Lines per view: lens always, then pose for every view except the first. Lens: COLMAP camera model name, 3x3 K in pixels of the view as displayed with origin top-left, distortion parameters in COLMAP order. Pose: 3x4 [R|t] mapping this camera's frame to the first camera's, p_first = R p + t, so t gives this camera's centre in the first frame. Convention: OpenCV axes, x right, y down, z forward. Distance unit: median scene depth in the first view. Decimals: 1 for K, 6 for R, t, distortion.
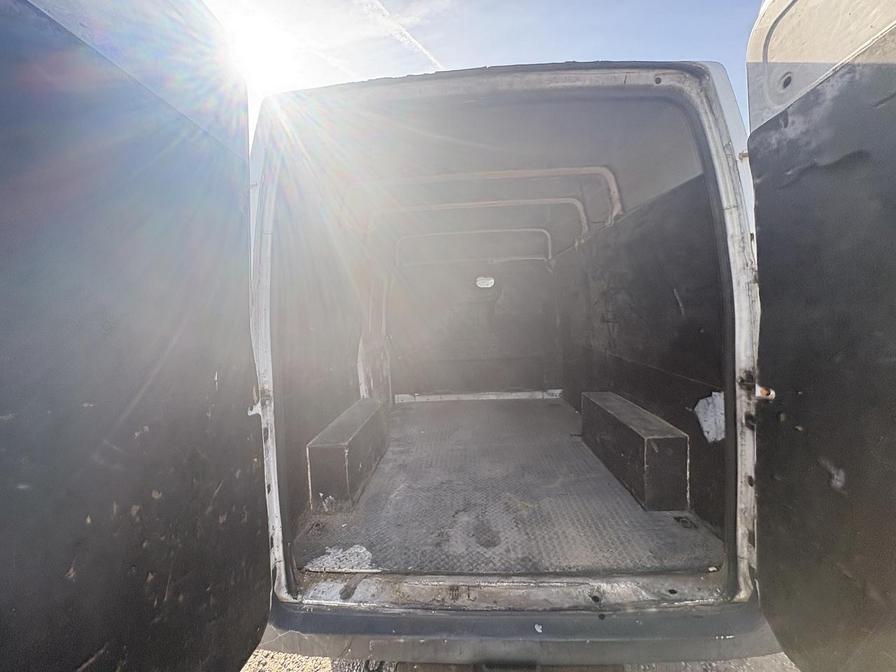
lens RADIAL K [[361.5, 0, 448.0], [0, 361.5, 336.0], [0, 0, 1]] dist [0.000174, 0.000354]
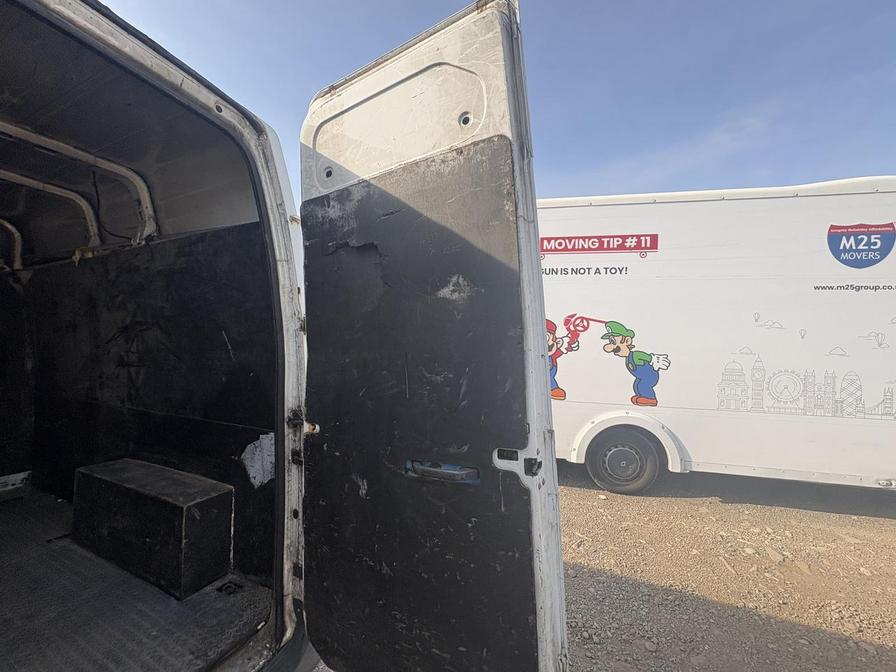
lens RADIAL K [[356.1, 0, 448.7], [0, 356.1, 336.4], [0, 0, 1]] dist [0.001238, 0.000154]
pose [[0.383334, 0.076261, 0.920456, -0.001074], [0.037950, 0.994443, -0.098196, -0.001038], [-0.922830, 0.072573, 0.378309, 0.142311]]
